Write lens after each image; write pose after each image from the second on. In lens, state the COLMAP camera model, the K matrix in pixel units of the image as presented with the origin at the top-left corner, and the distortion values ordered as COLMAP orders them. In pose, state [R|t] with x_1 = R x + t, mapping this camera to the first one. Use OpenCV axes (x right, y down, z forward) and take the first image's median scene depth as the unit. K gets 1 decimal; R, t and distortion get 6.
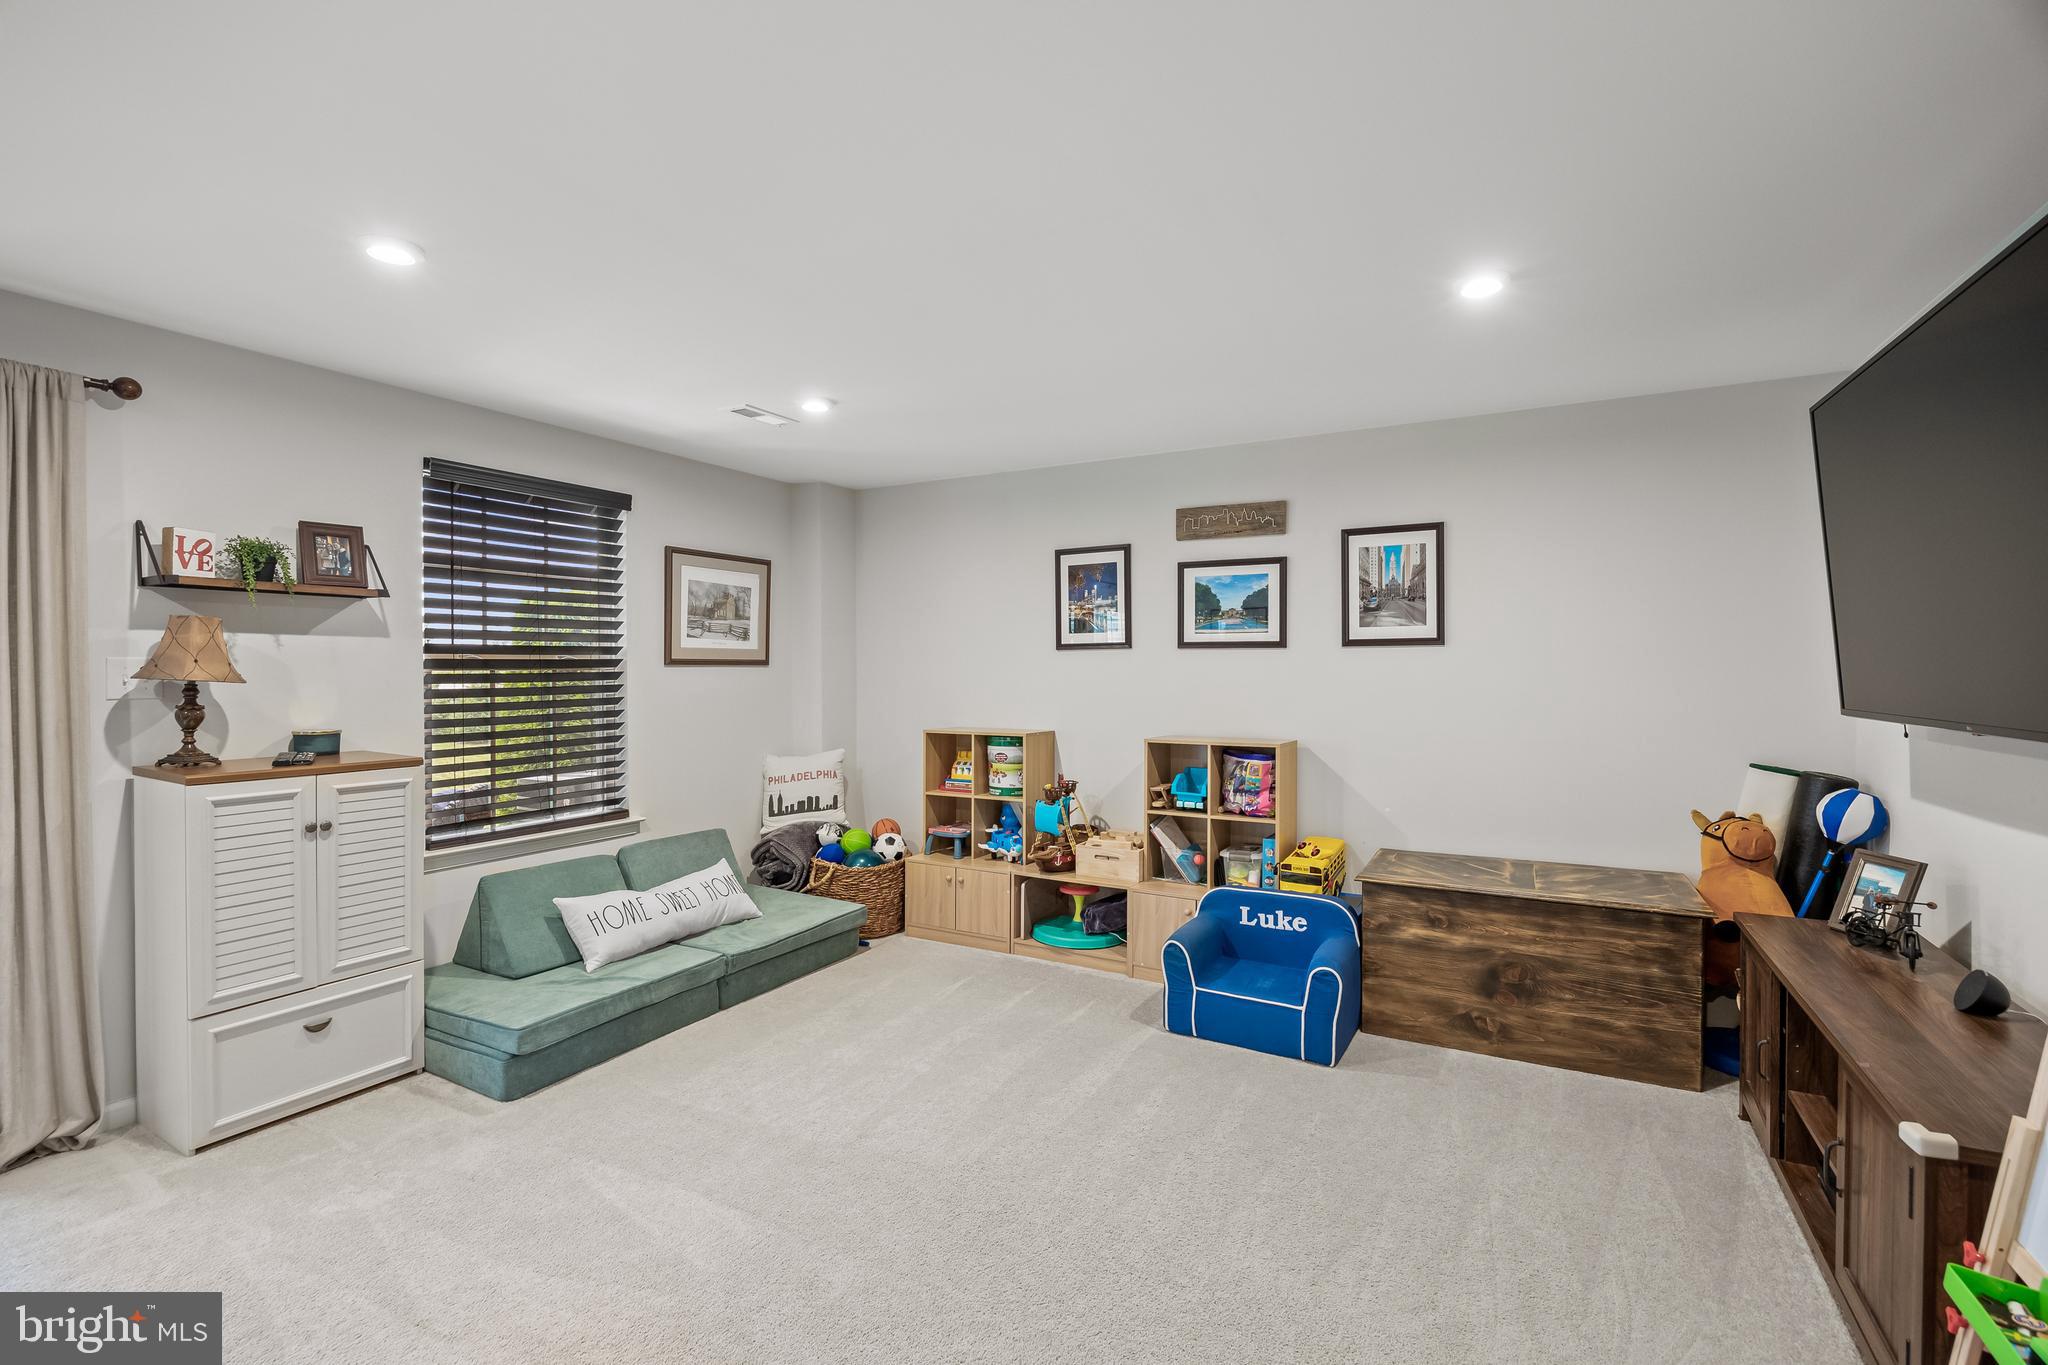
lens RADIAL K [[942.2, 0, 1020.8], [0, 942.2, 686.9], [0, 0, 1]] dist [-0.005087, -0.000871]
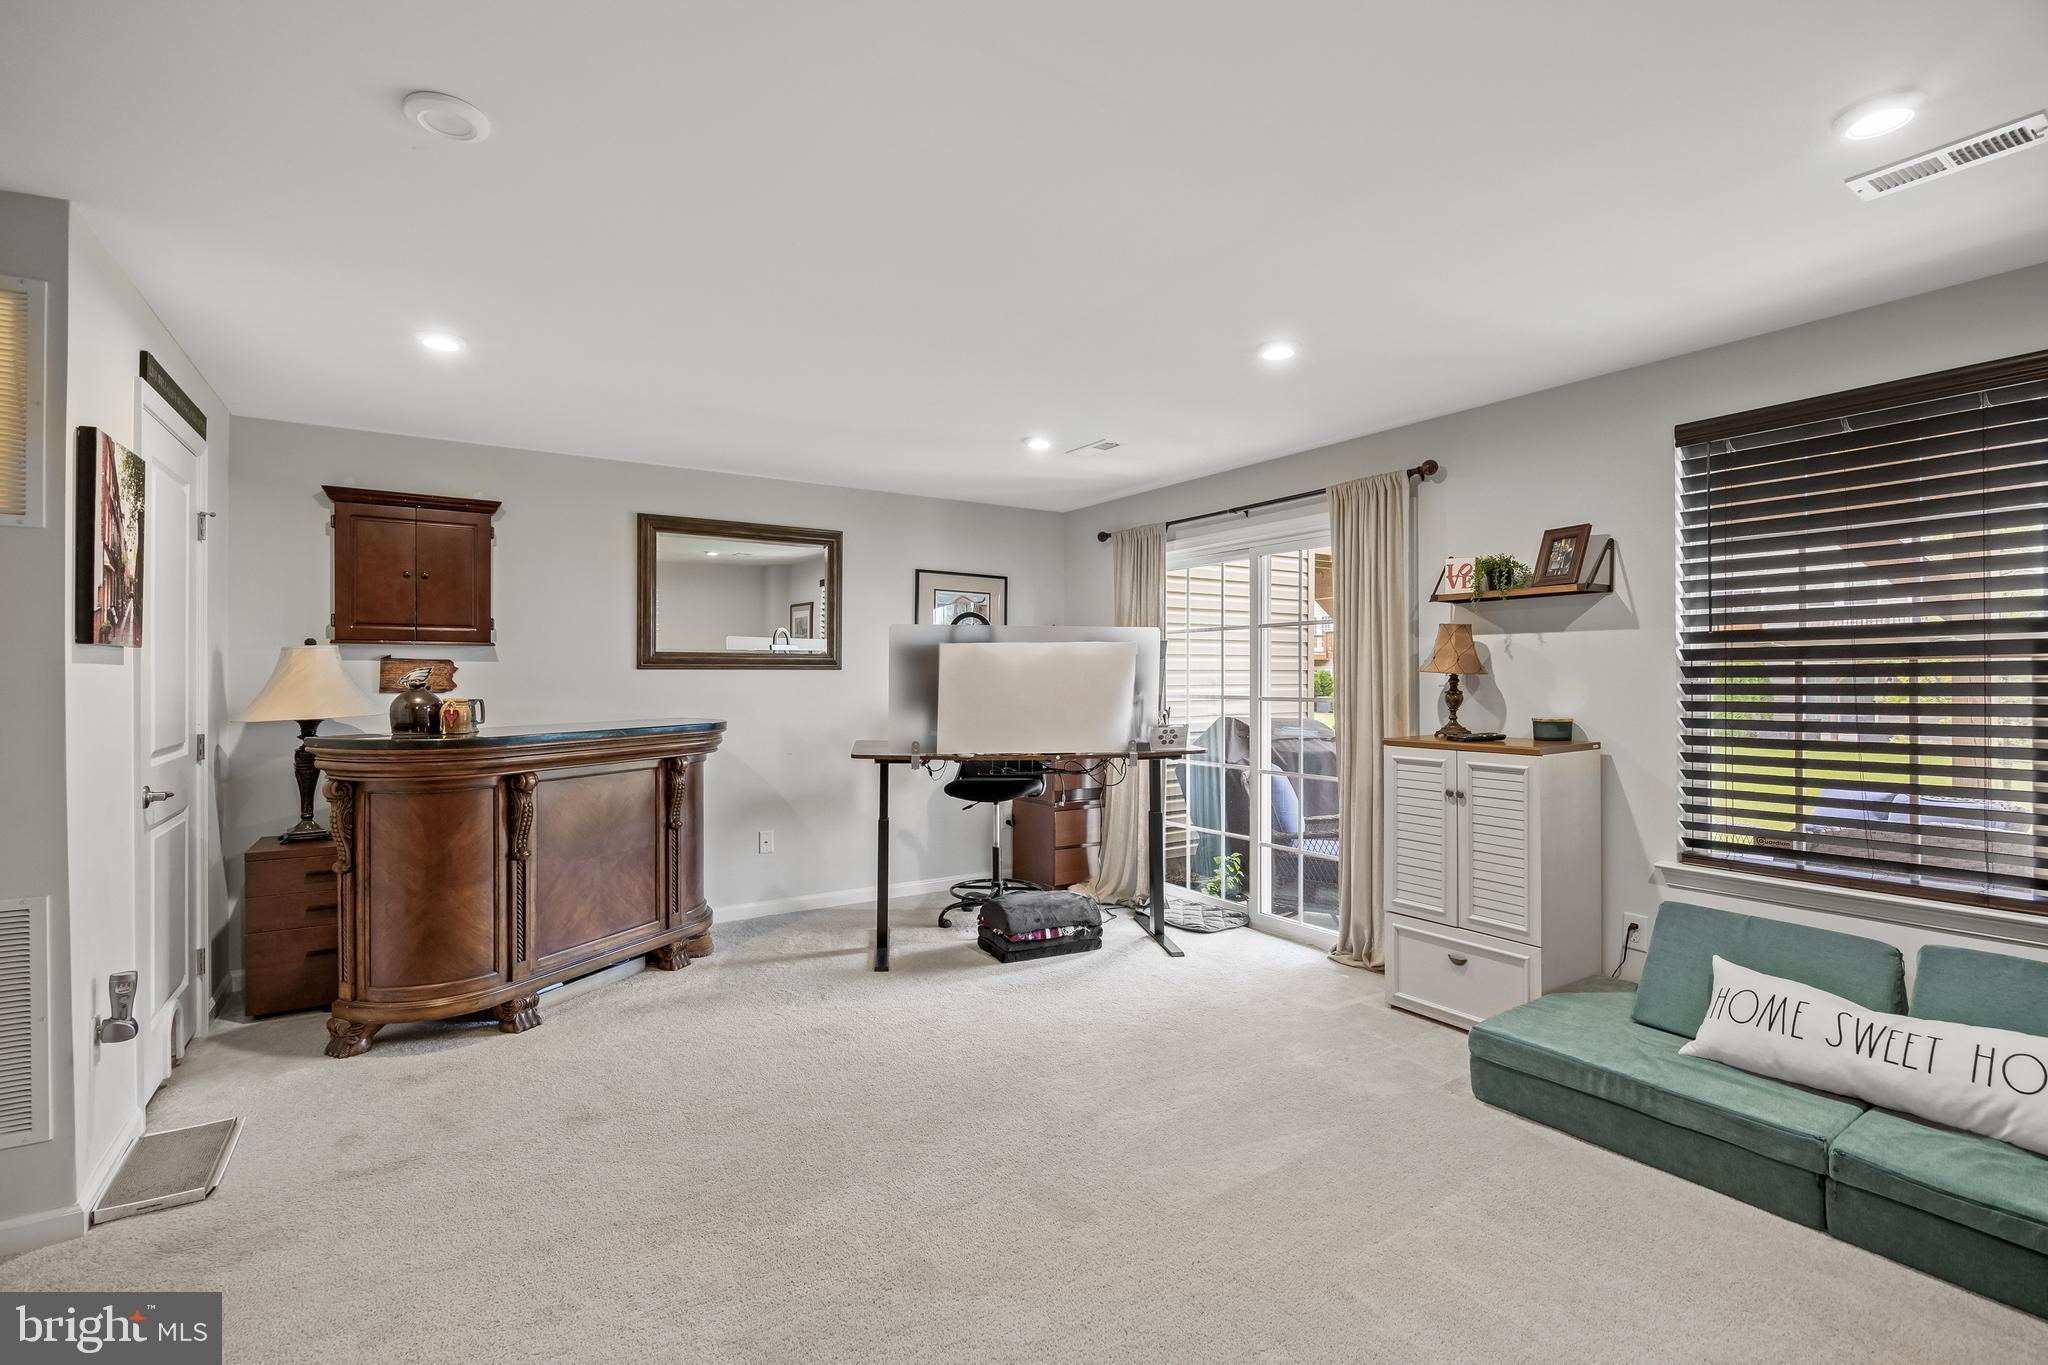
lens RADIAL K [[942.2, 0, 1020.3], [0, 942.2, 673.4], [0, 0, 1]] dist [-0.005087, -0.000871]
pose [[-0.480430, 0.001774, -0.877031, 0.554396], [-0.012886, 0.999876, 0.009082, -0.008525], [0.876938, 0.015665, -0.480348, 1.046556]]
